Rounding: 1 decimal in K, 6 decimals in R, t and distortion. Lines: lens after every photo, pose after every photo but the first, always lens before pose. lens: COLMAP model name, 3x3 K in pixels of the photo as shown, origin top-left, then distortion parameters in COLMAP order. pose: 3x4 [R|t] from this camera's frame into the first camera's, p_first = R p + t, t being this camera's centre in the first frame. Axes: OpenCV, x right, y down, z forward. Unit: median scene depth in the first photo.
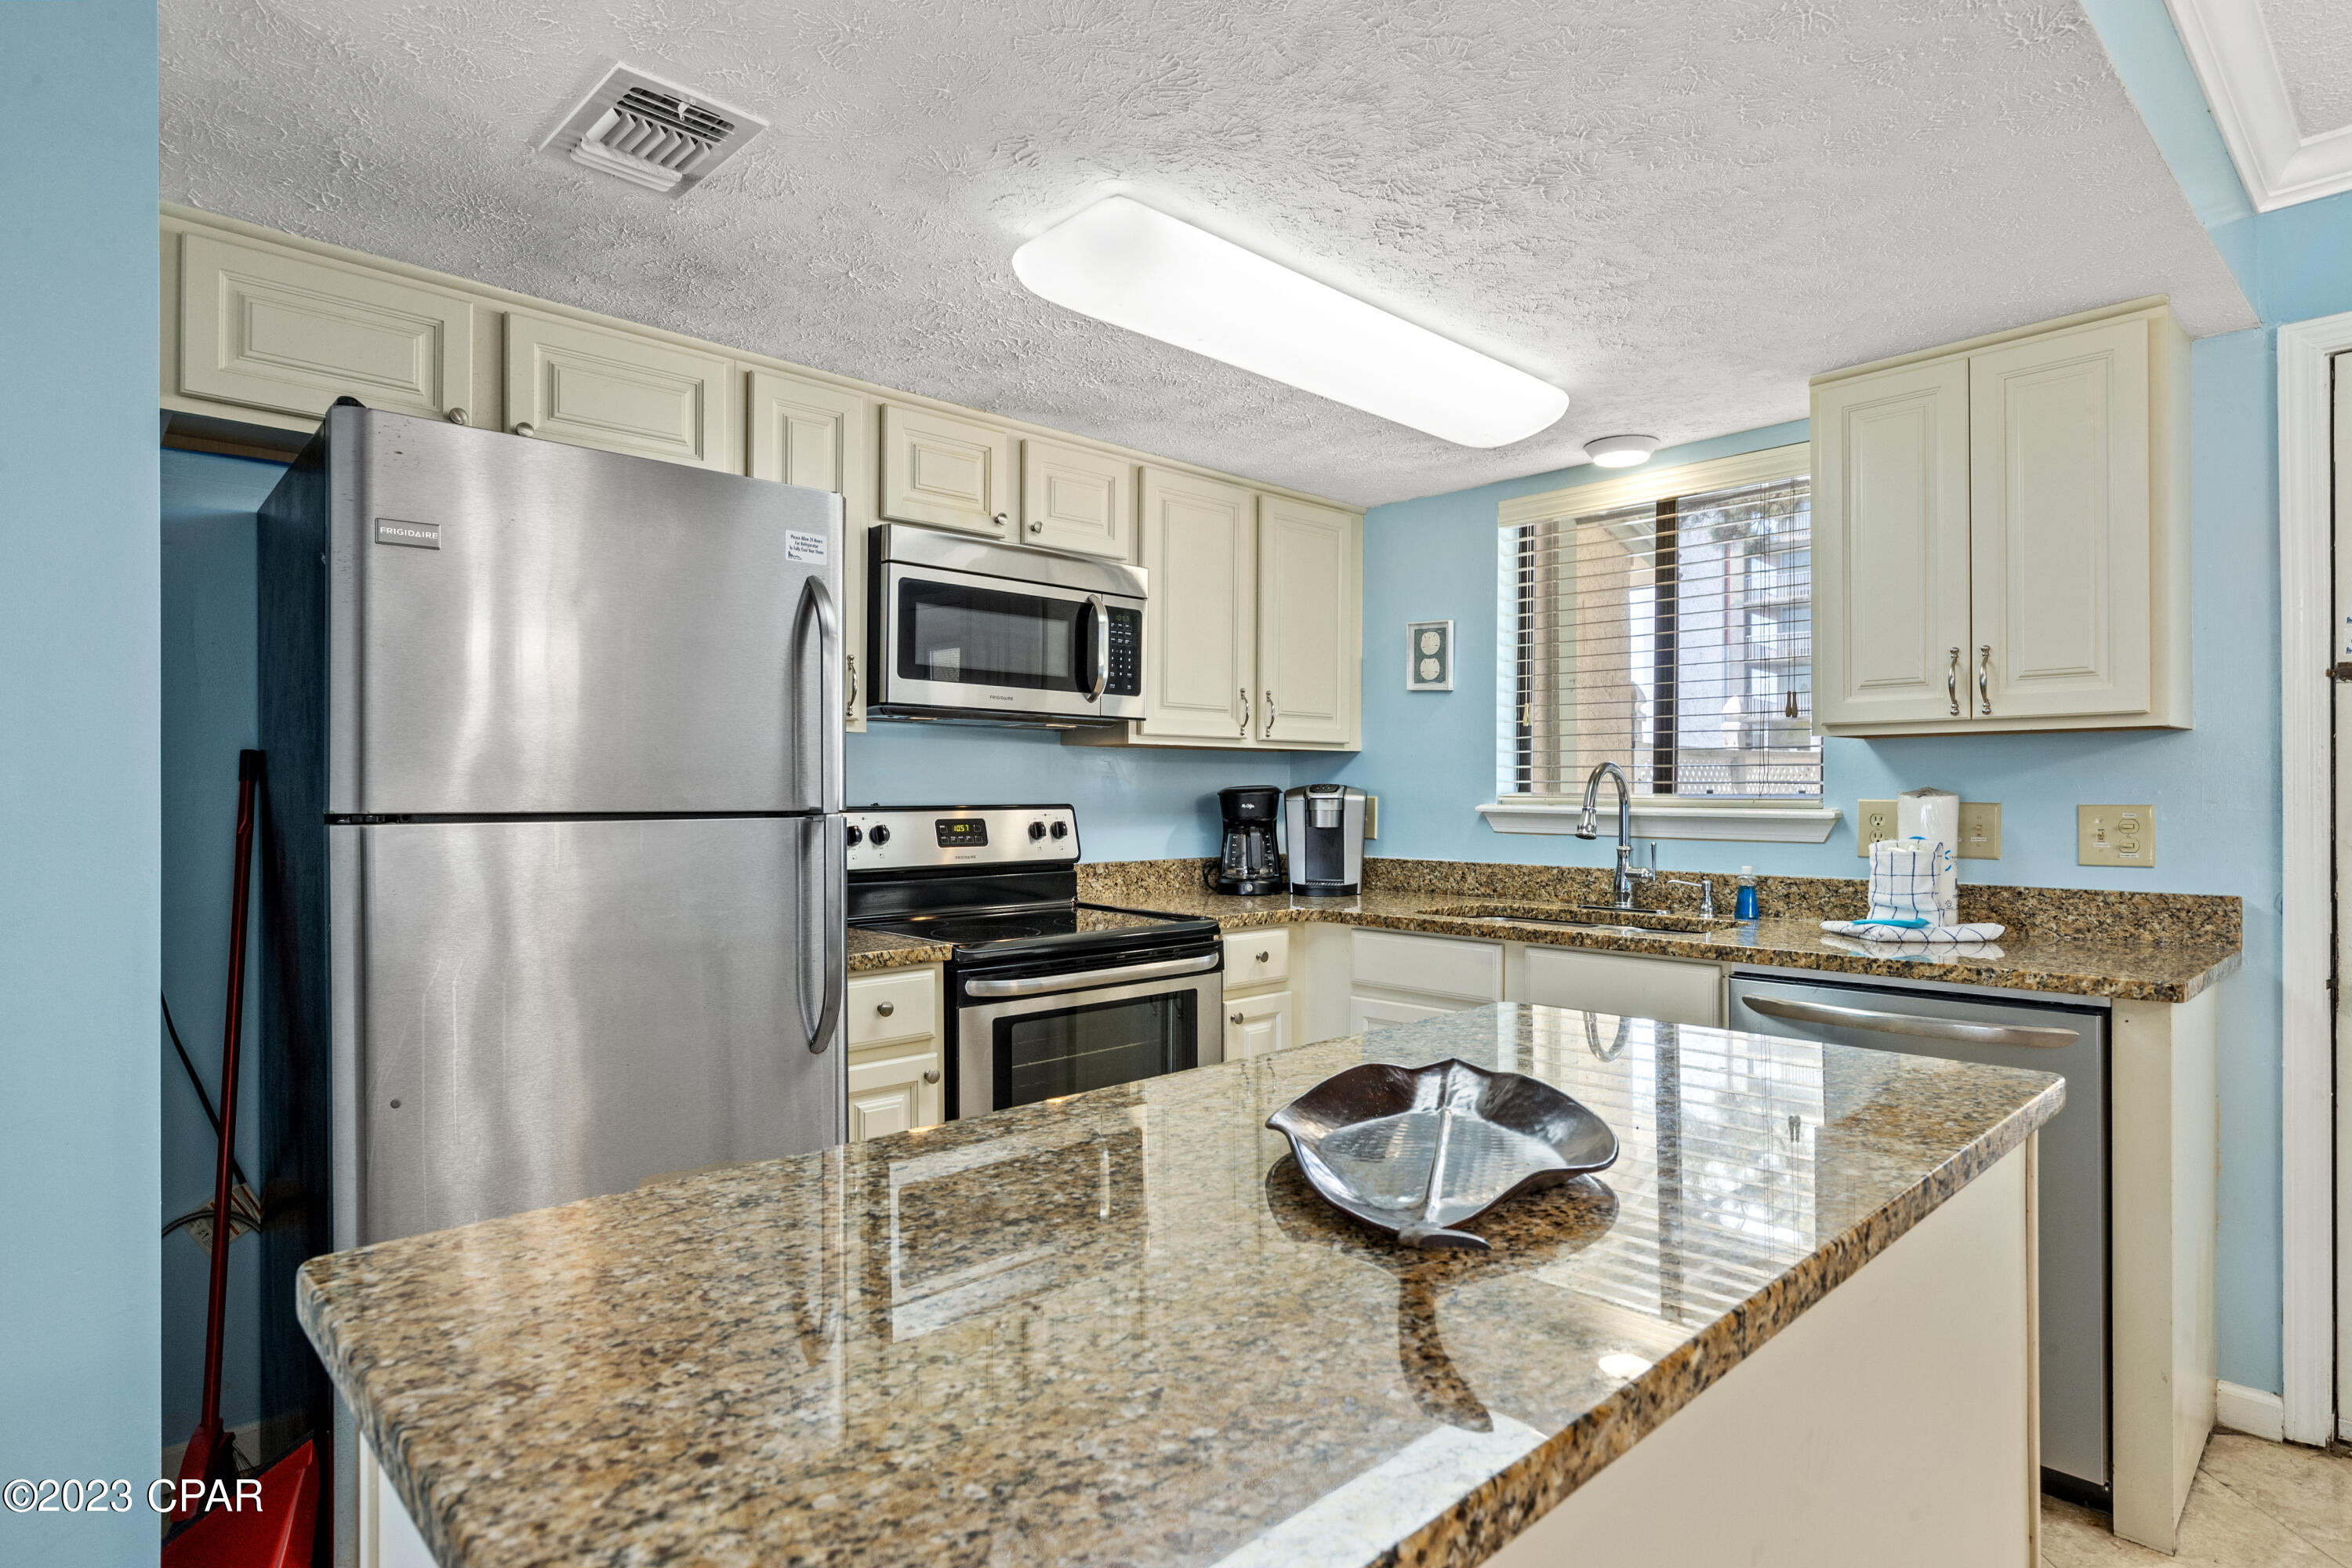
lens RADIAL K [[1243.6, 0, 1176.0], [0, 1243.6, 784.0], [0, 0, 1]] dist [-0.002697, -0.000499]
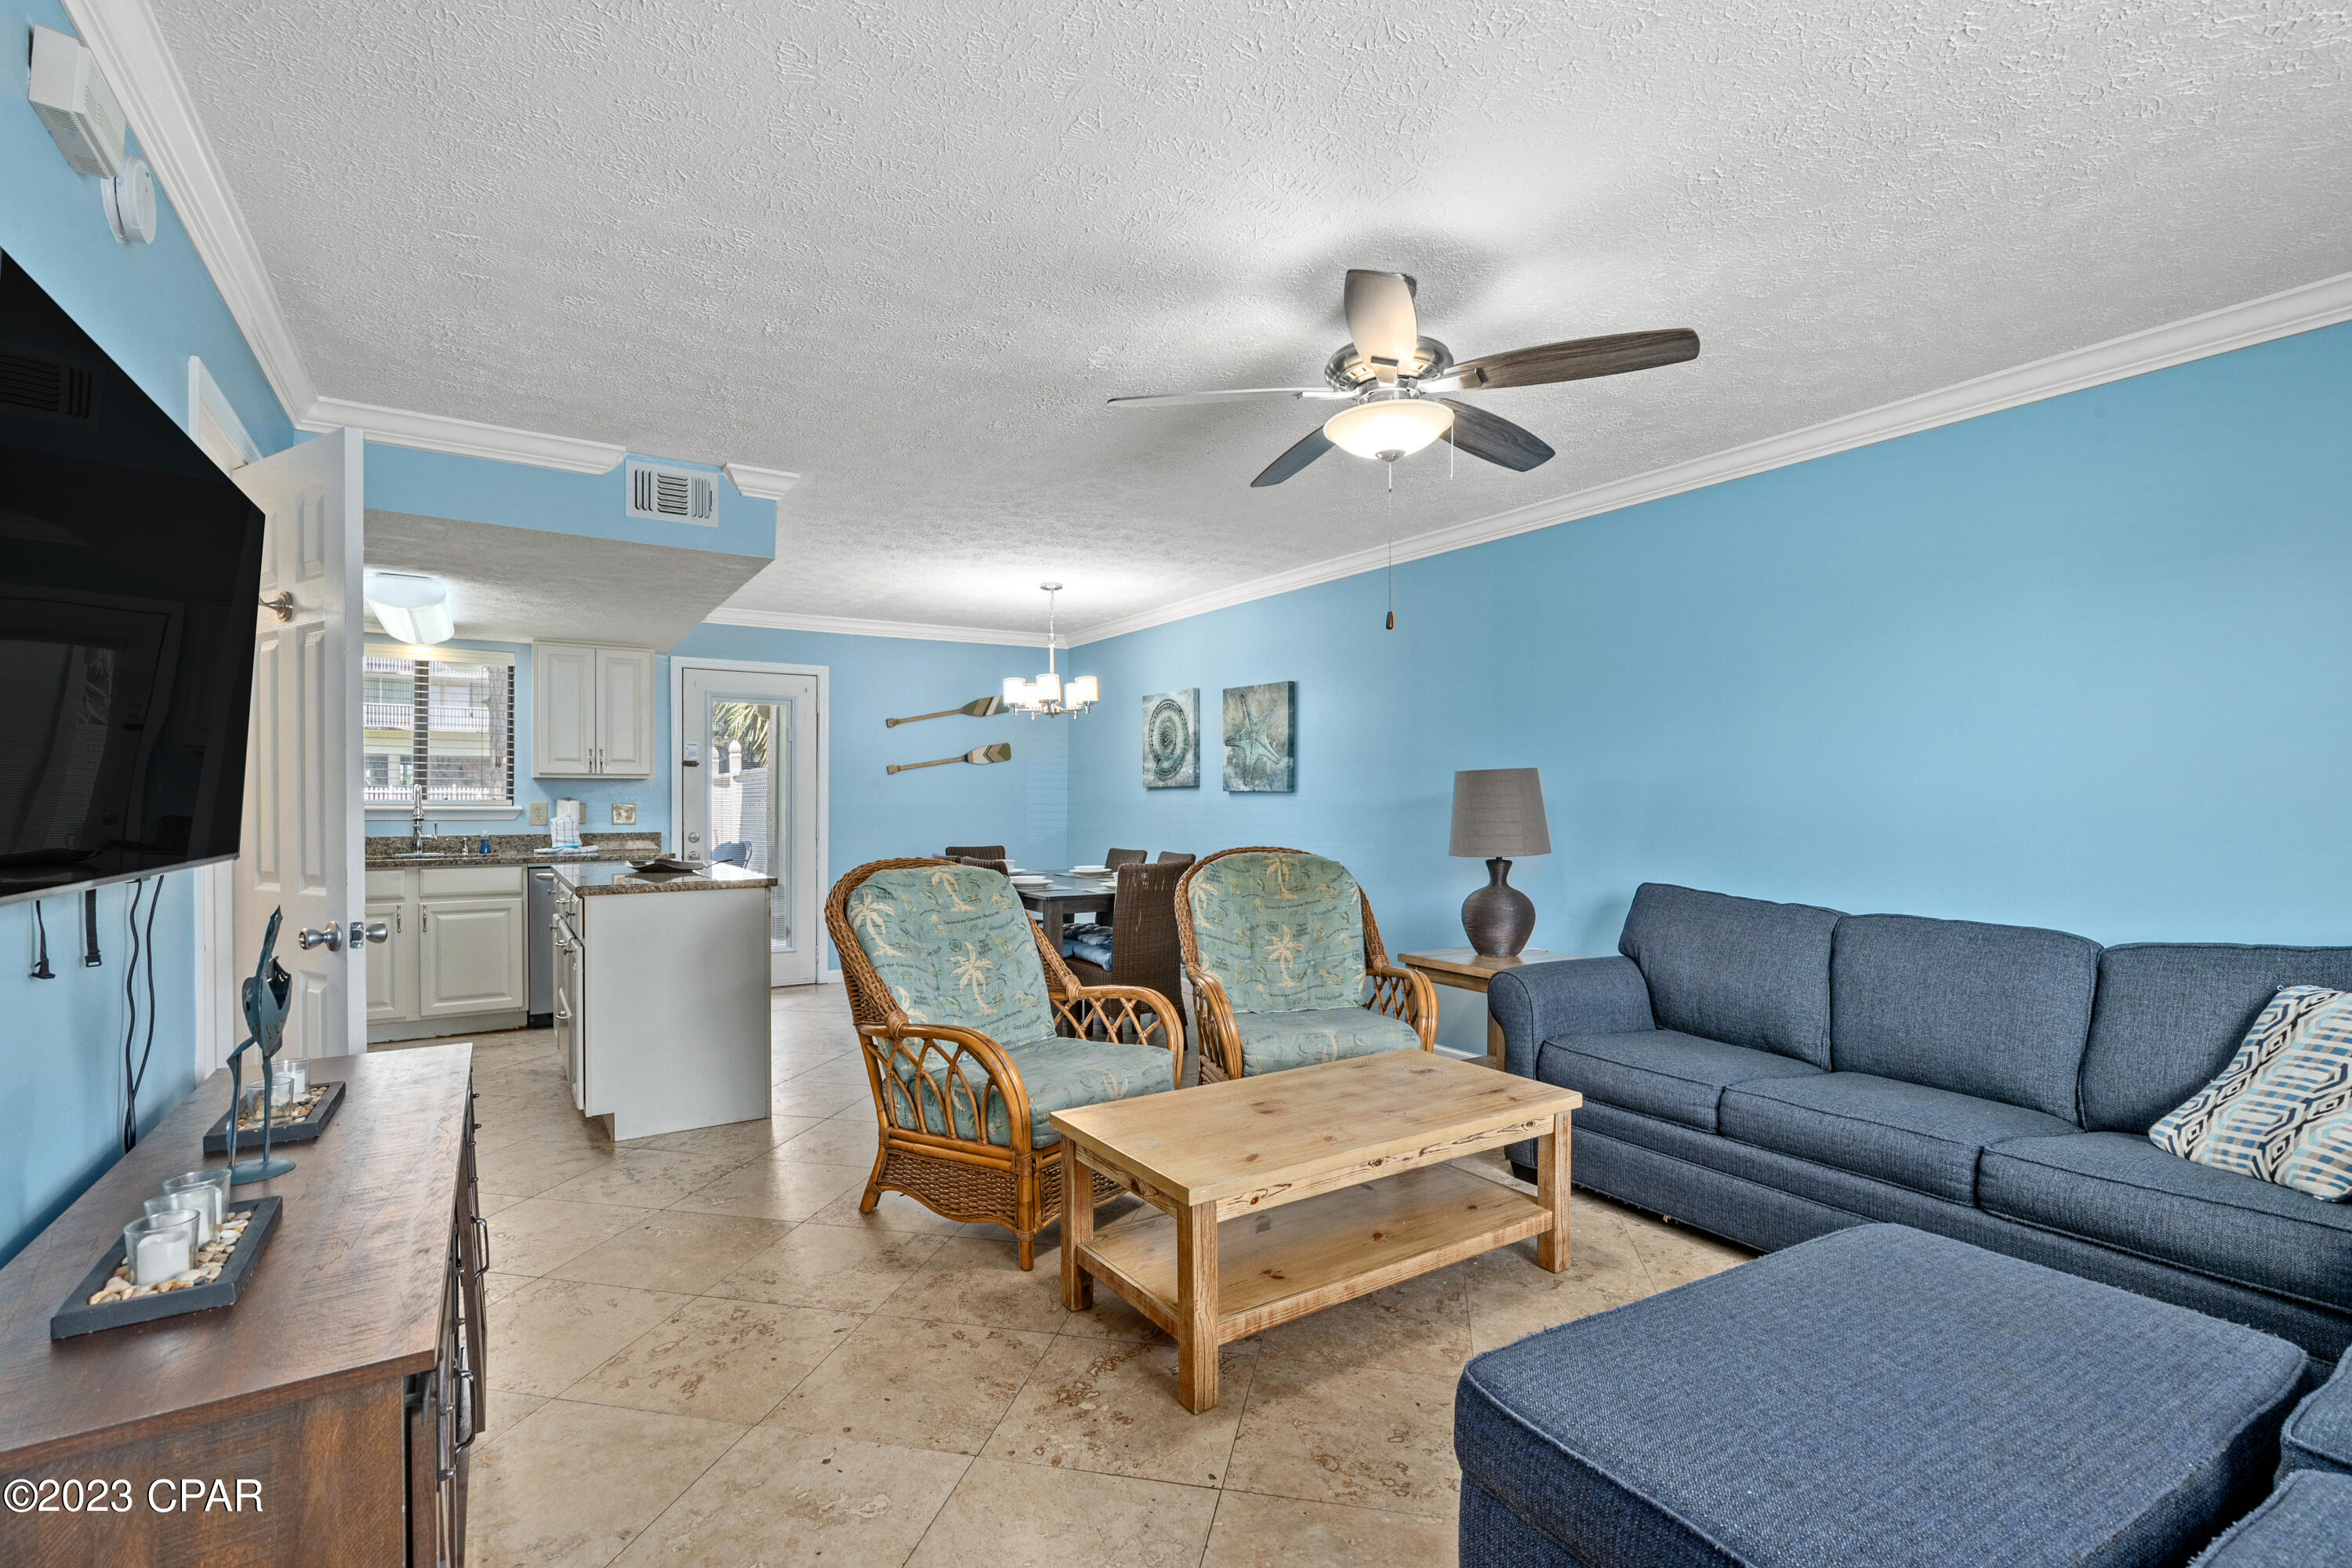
lens RADIAL K [[1073.3, 0, 1179.5], [0, 1073.3, 788.6], [0, 0, 1]] dist [-0.002536, -0.000106]
pose [[0.186376, 0.005930, 0.982461, -1.218024], [-0.005490, 0.999972, -0.004994, -0.008724], [-0.982463, -0.004463, 0.186403, -0.608027]]
